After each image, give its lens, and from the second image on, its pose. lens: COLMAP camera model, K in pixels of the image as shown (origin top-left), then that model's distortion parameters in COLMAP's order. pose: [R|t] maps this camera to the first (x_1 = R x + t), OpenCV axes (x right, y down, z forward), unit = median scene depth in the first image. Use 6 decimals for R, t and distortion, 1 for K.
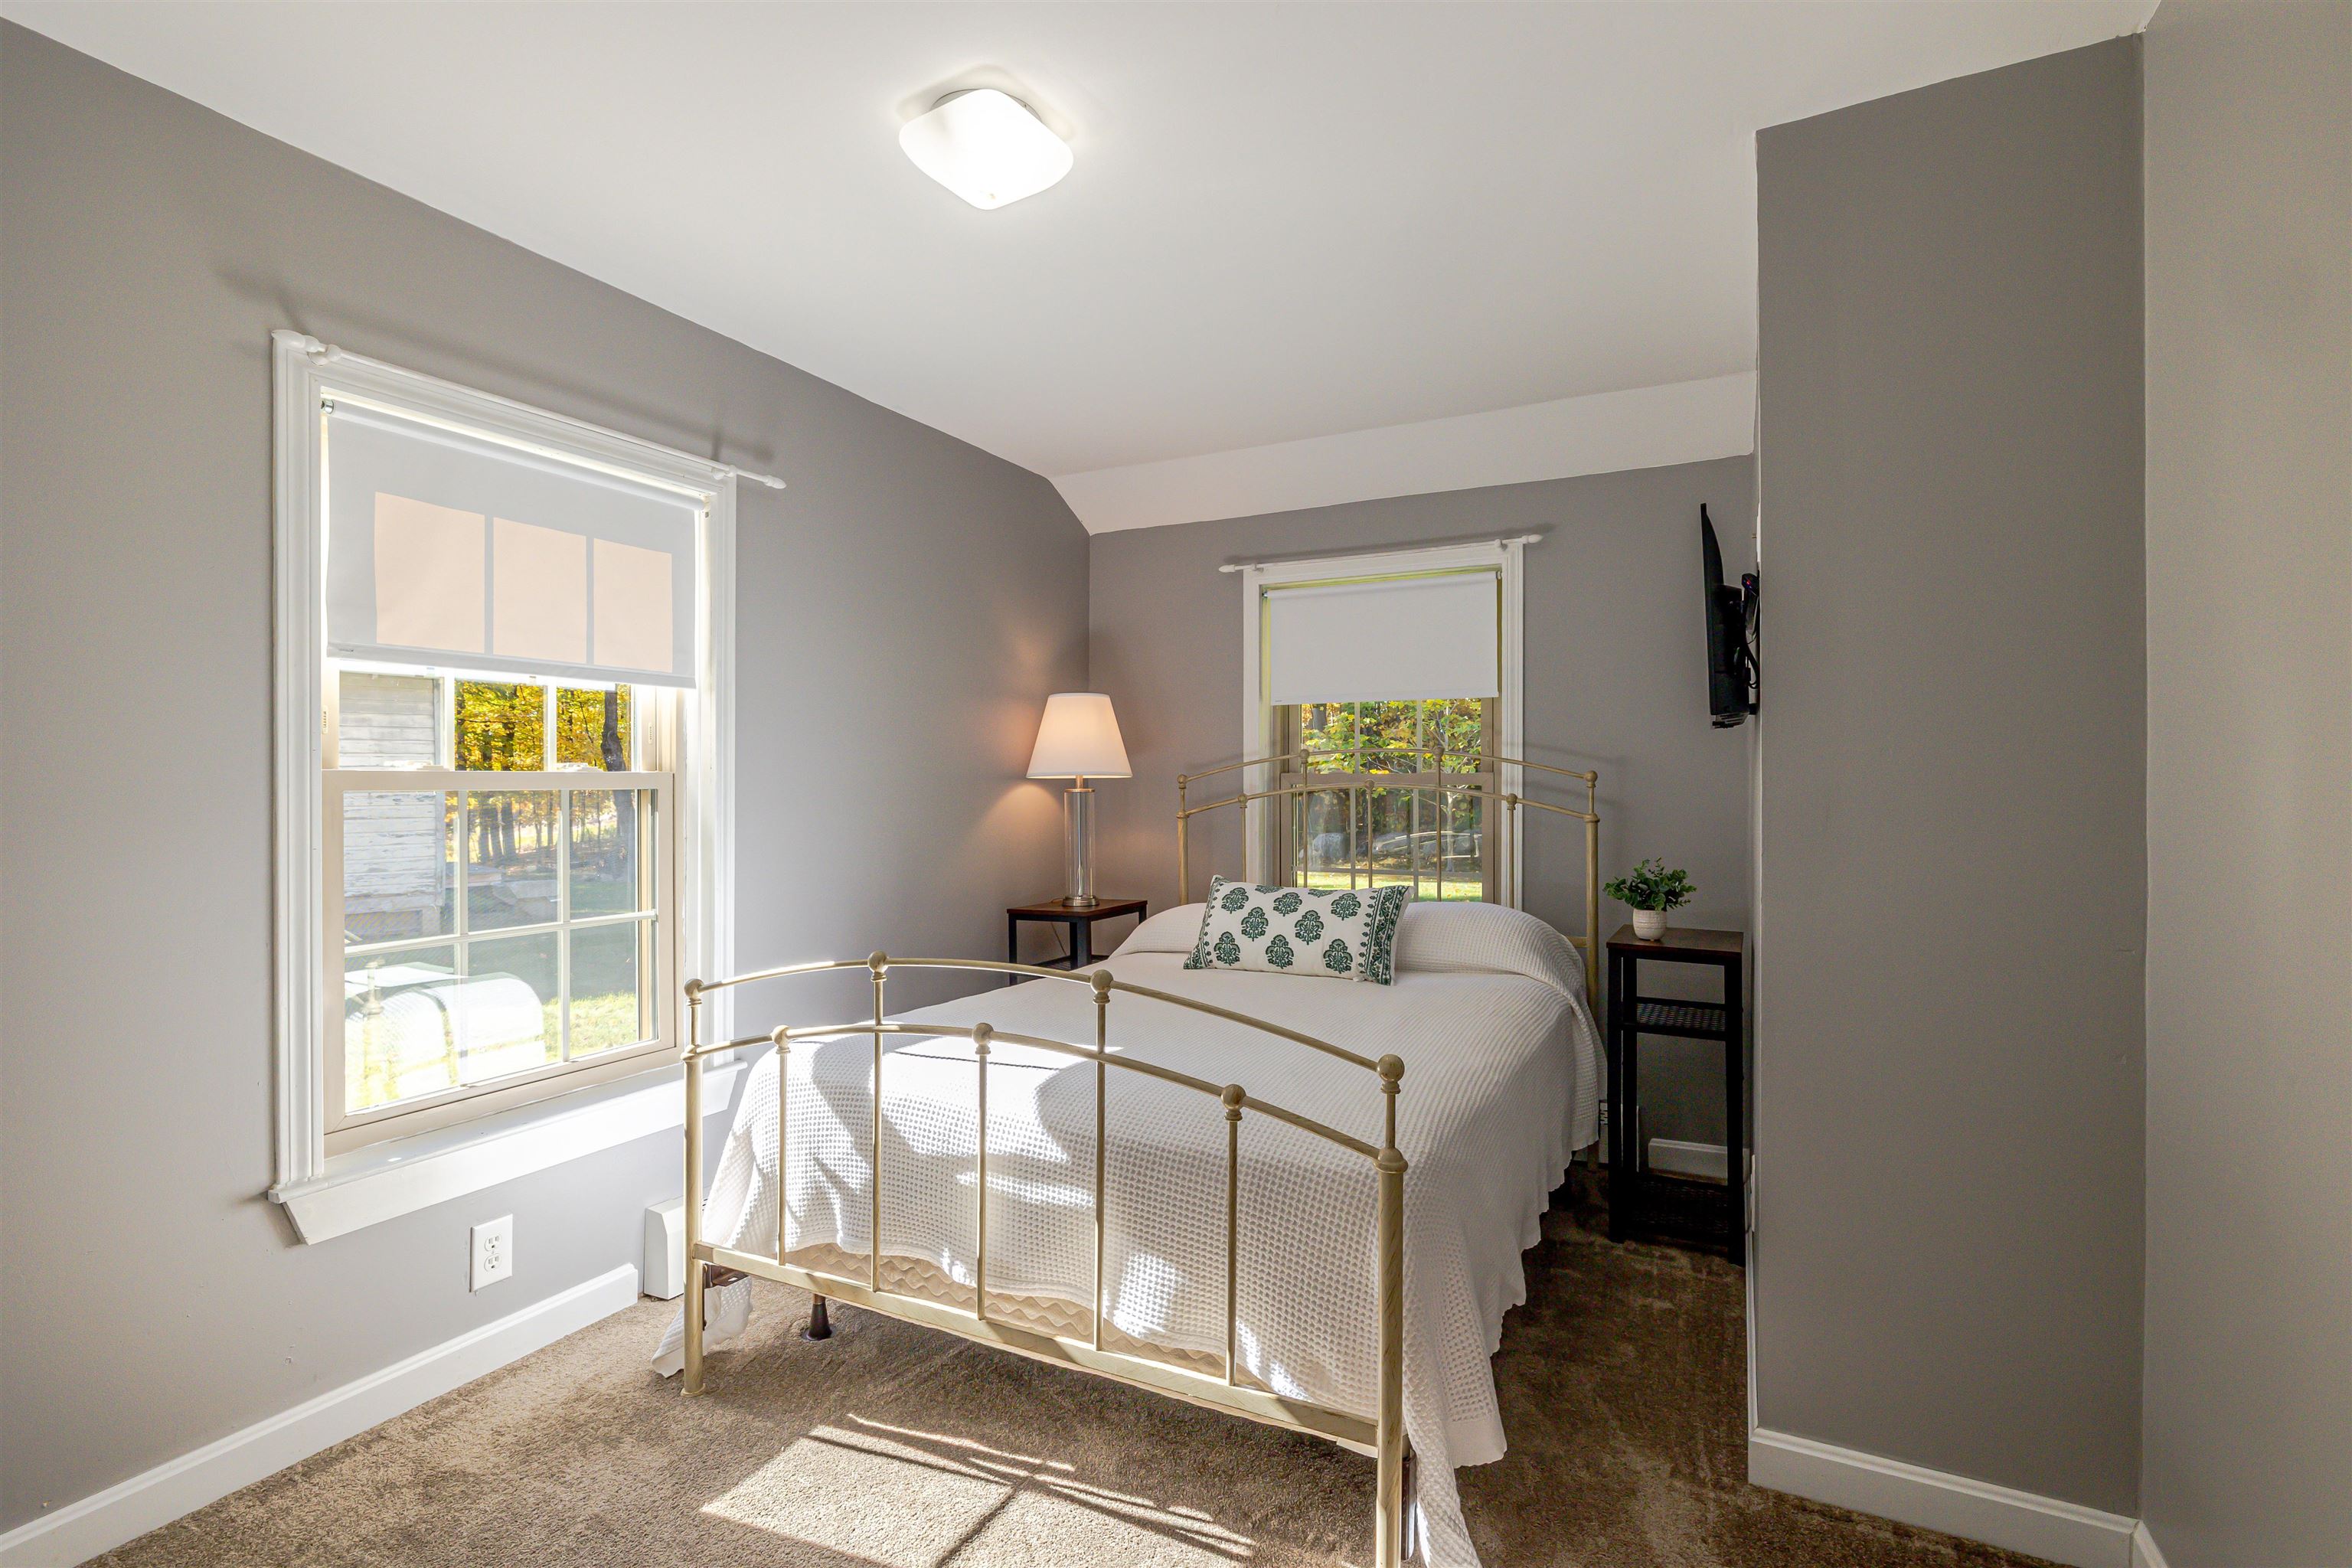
lens RADIAL K [[1100.4, 0, 1191.2], [0, 1100.4, 779.9], [0, 0, 1]] dist [-0.009776, 0.001915]
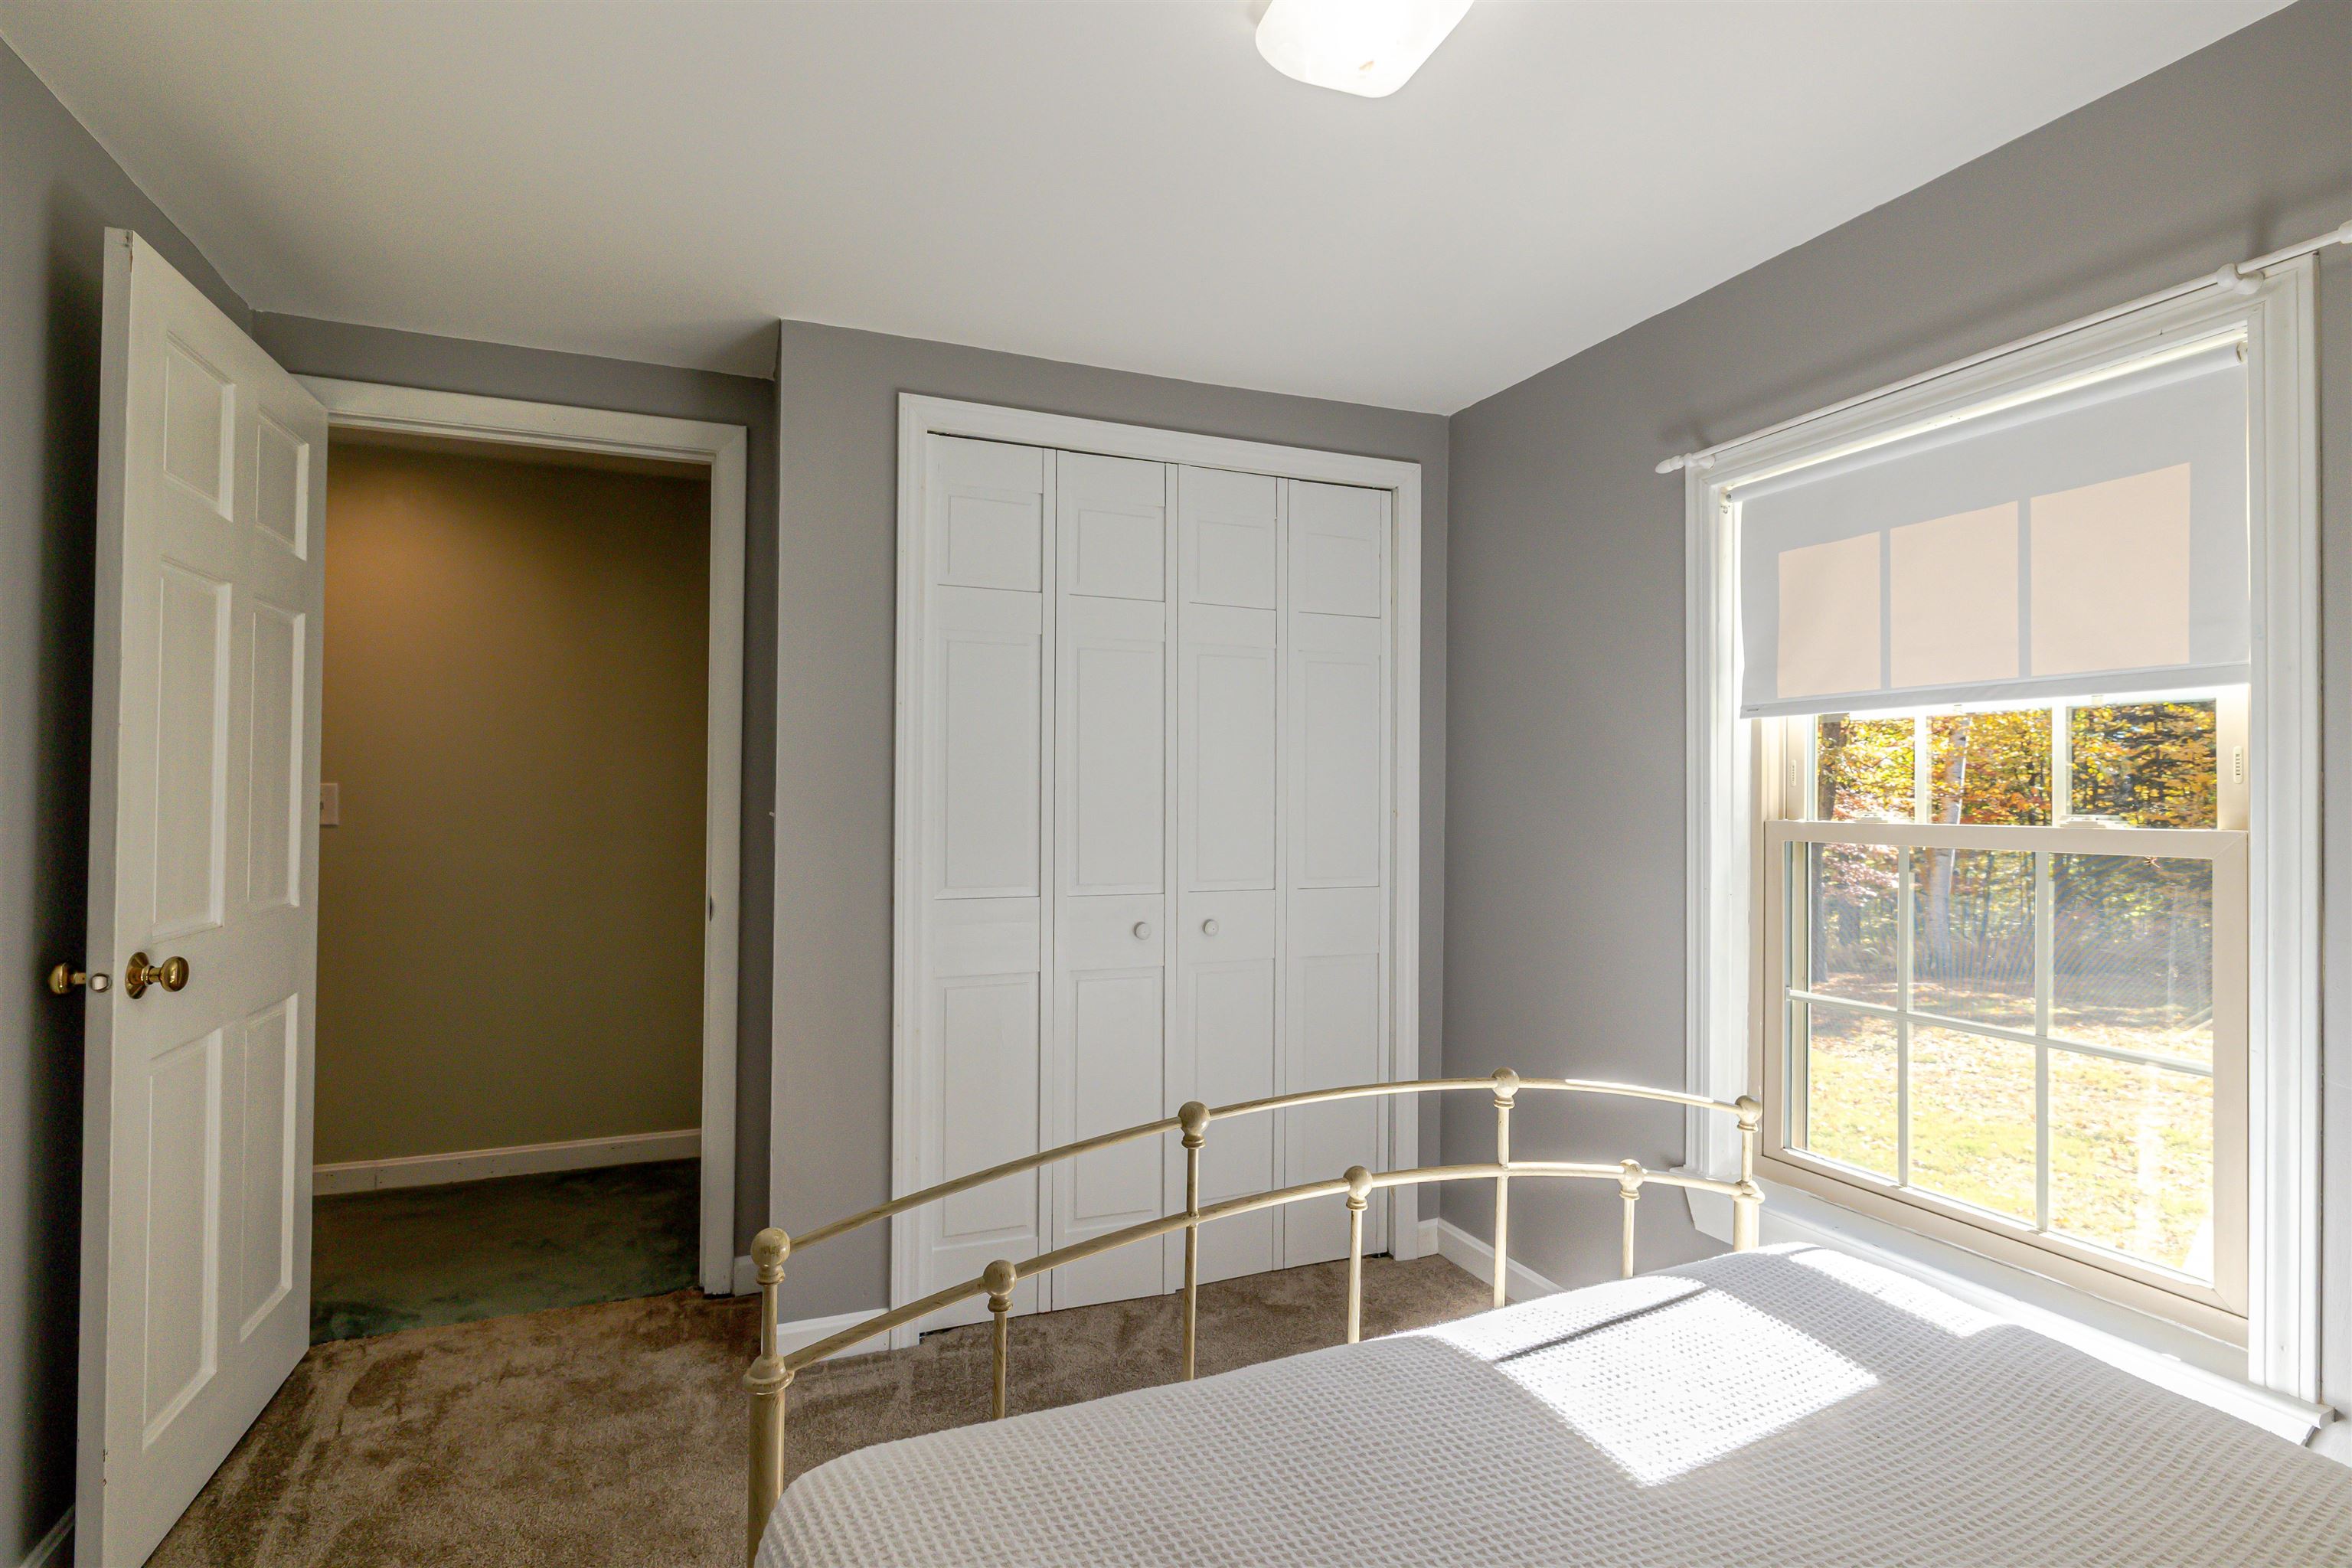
lens RADIAL K [[1100.4, 0, 1166.2], [0, 1100.4, 790.3], [0, 0, 1]] dist [-0.009776, 0.001915]
pose [[-0.650788, -0.013547, -0.759139, 0.265366], [-0.011812, 0.999900, -0.007718, -0.015065], [0.759168, 0.003944, -0.650883, 0.782757]]
